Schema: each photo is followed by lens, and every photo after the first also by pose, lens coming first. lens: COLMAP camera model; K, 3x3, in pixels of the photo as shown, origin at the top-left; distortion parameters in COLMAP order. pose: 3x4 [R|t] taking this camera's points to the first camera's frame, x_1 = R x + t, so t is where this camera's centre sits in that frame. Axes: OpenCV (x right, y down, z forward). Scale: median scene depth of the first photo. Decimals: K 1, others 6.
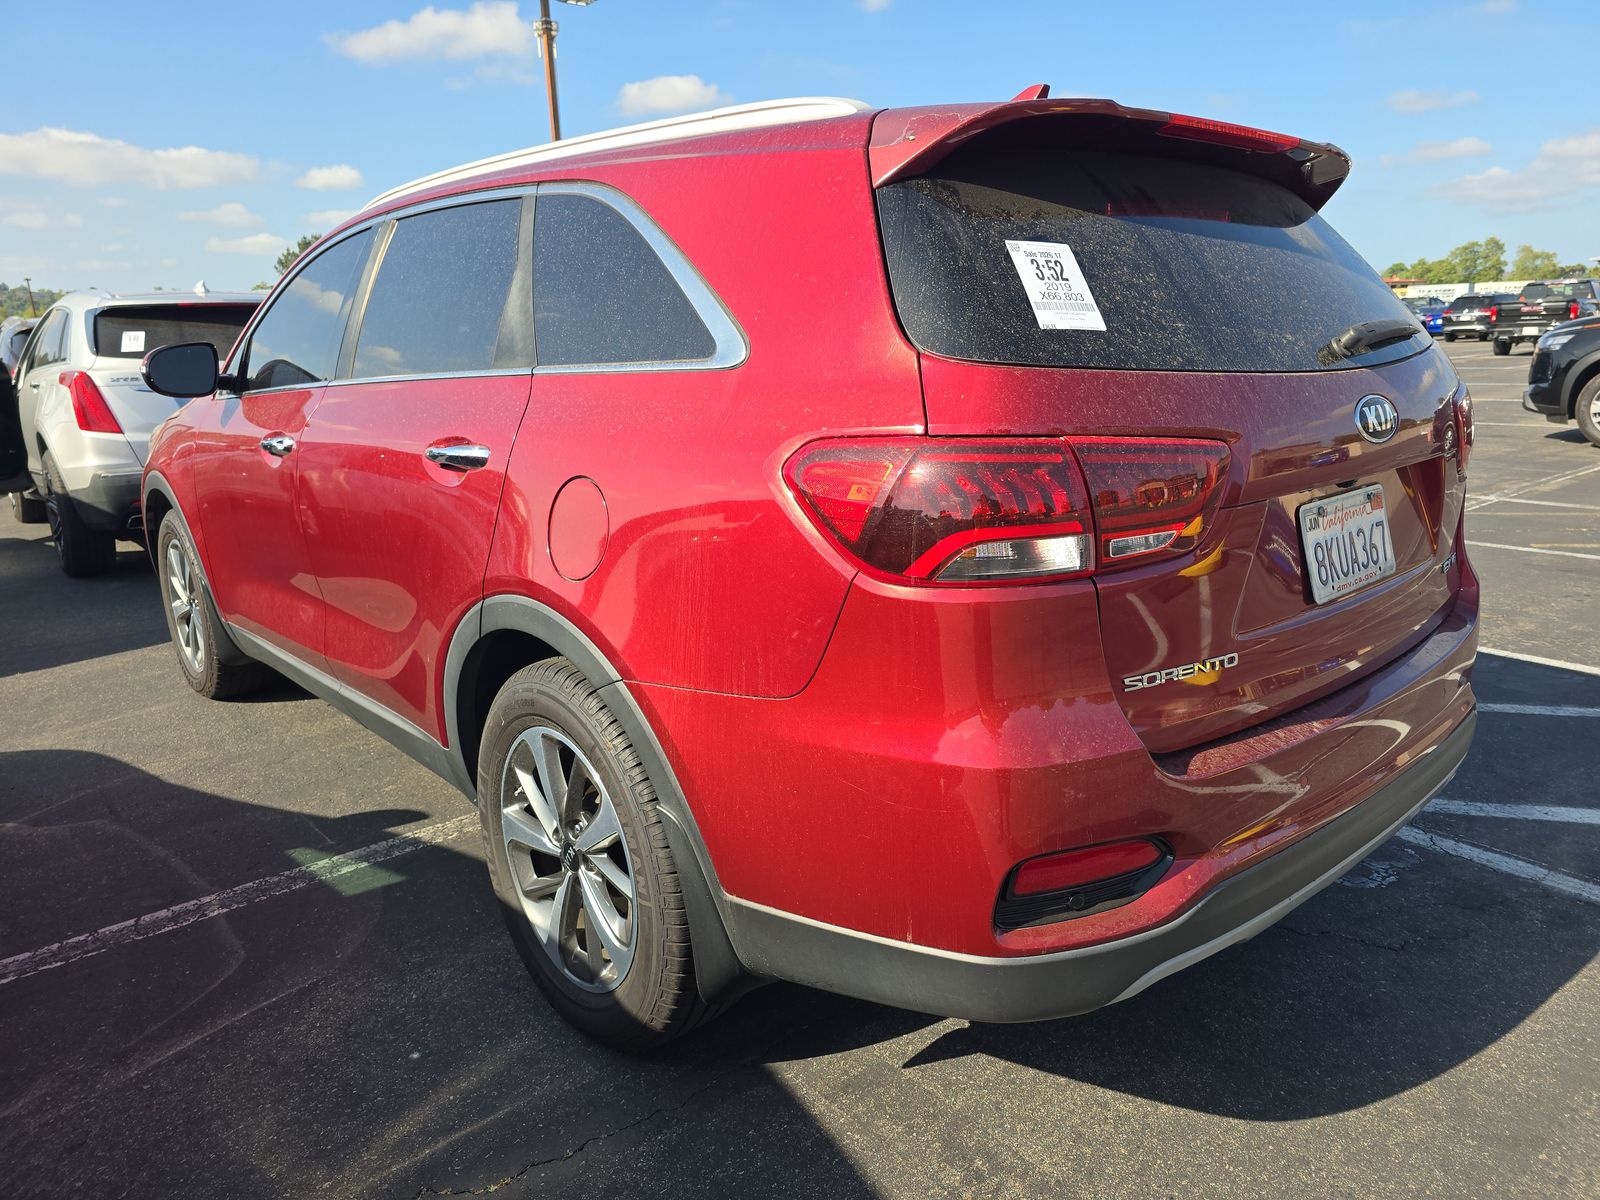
lens RADIAL K [[1123.2, 0, 800.0], [0, 1123.2, 600.0], [0, 0, 1]] dist [0.018410, -0.005271]
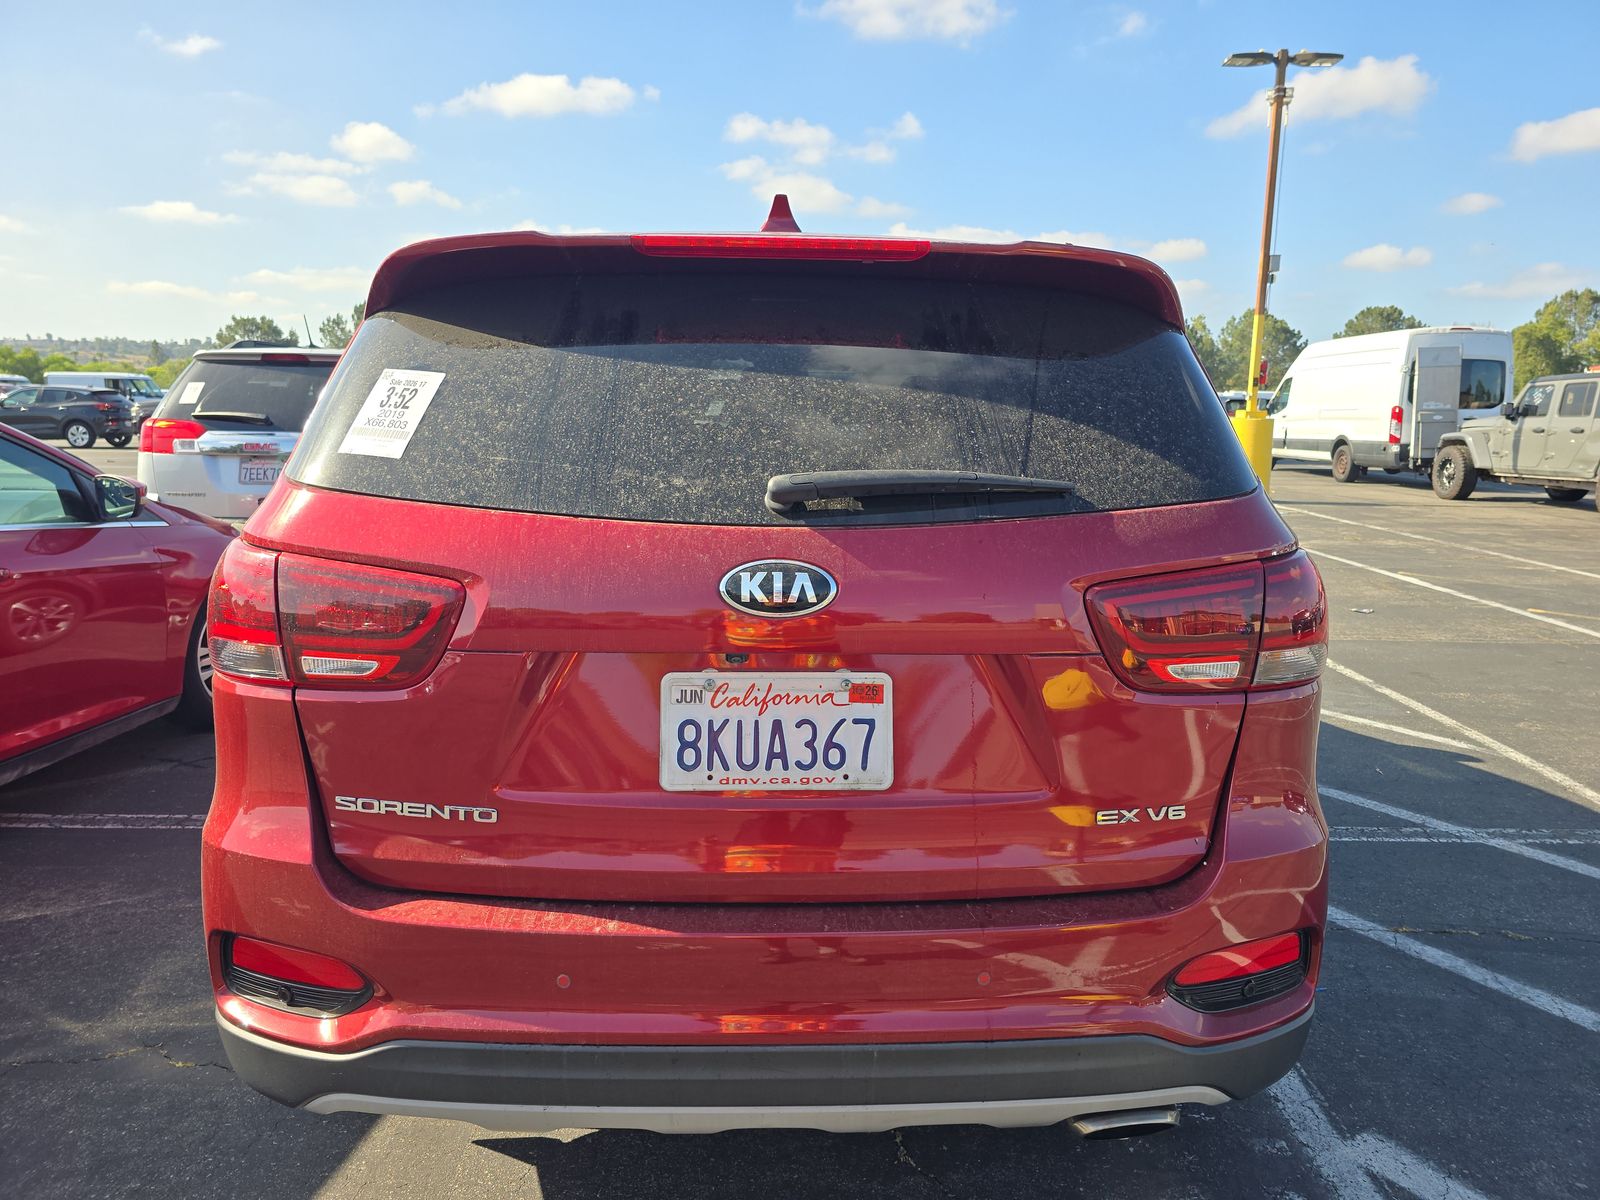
lens RADIAL K [[1079.5, 0, 828.6], [0, 1079.5, 573.7], [0, 0, 1]] dist [0.076938, -0.002573]
pose [[0.754189, 0.144056, -0.640661, 1.060270], [-0.186653, 0.982425, 0.001175, -0.182063], [0.629571, 0.118695, 0.767823, 0.425607]]
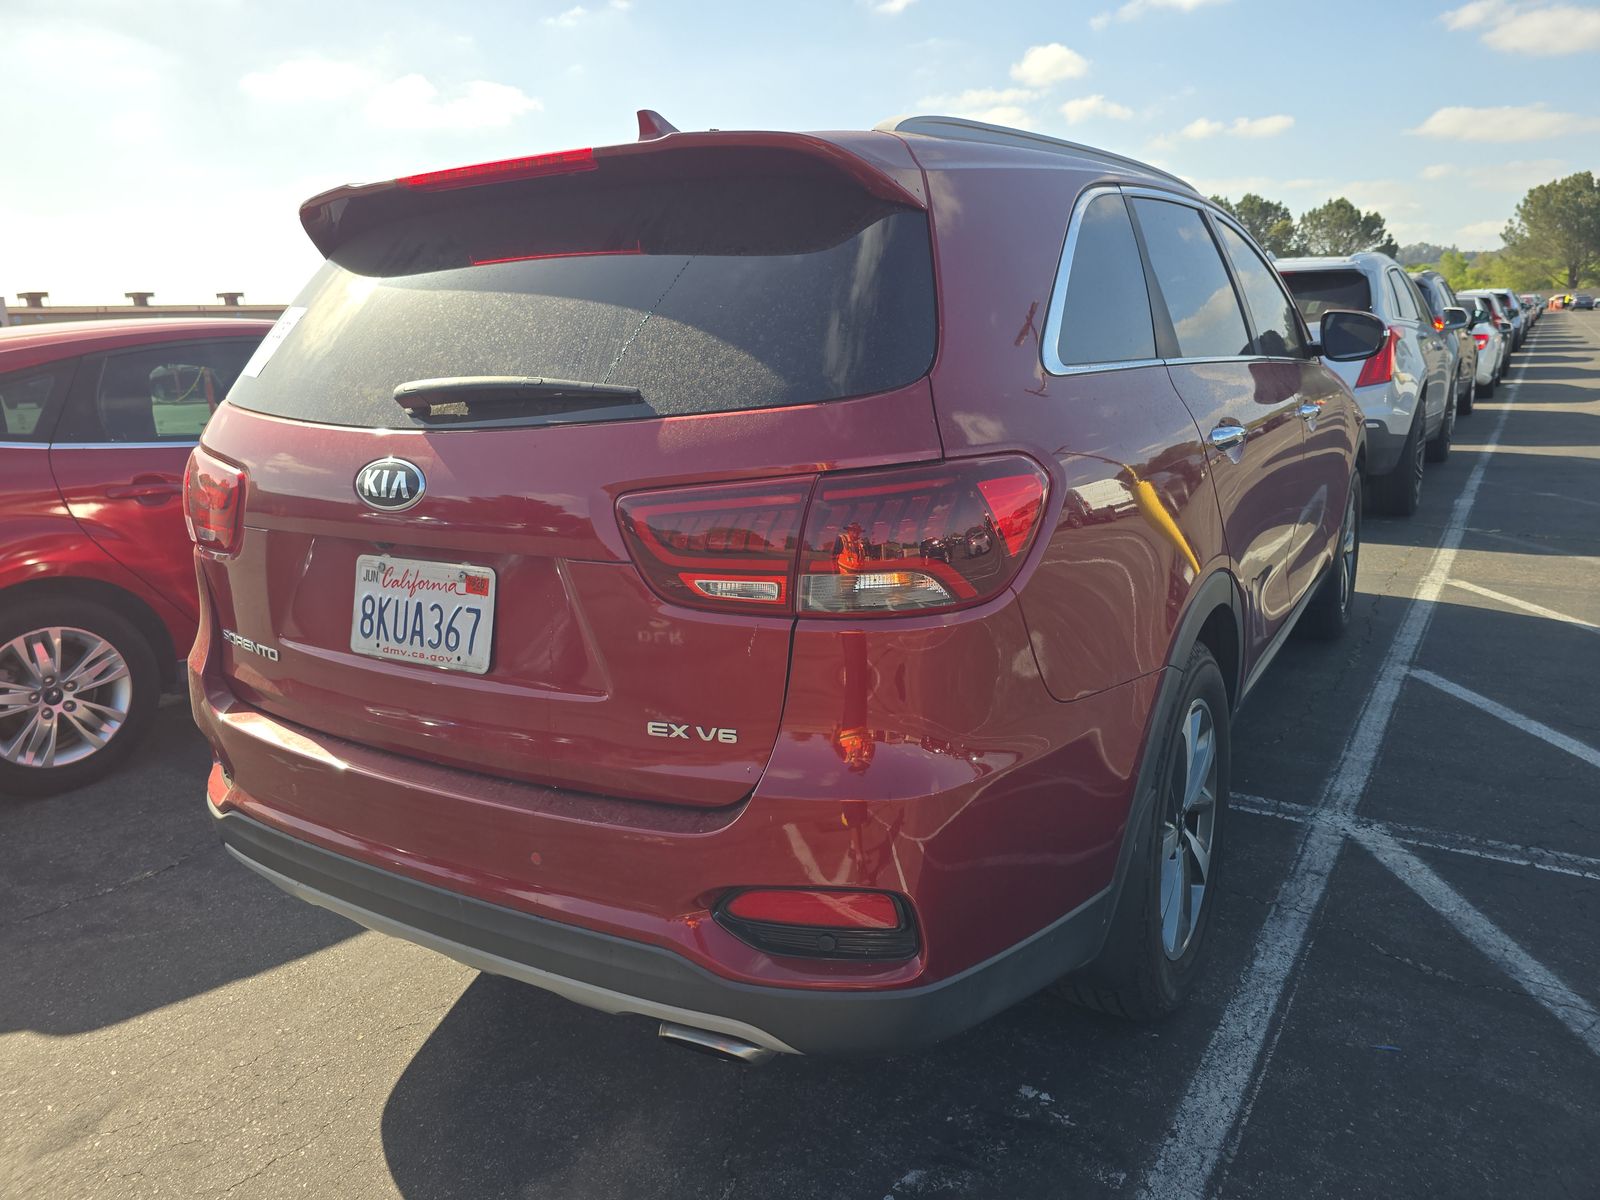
lens RADIAL K [[1123.2, 0, 800.0], [0, 1123.2, 600.0], [0, 0, 1]] dist [0.018410, -0.005271]
pose [[0.286150, 0.246306, -0.925987, 1.518720], [-0.194933, 0.961151, 0.195420, -0.322129], [0.938147, 0.124586, 0.323046, 1.046970]]
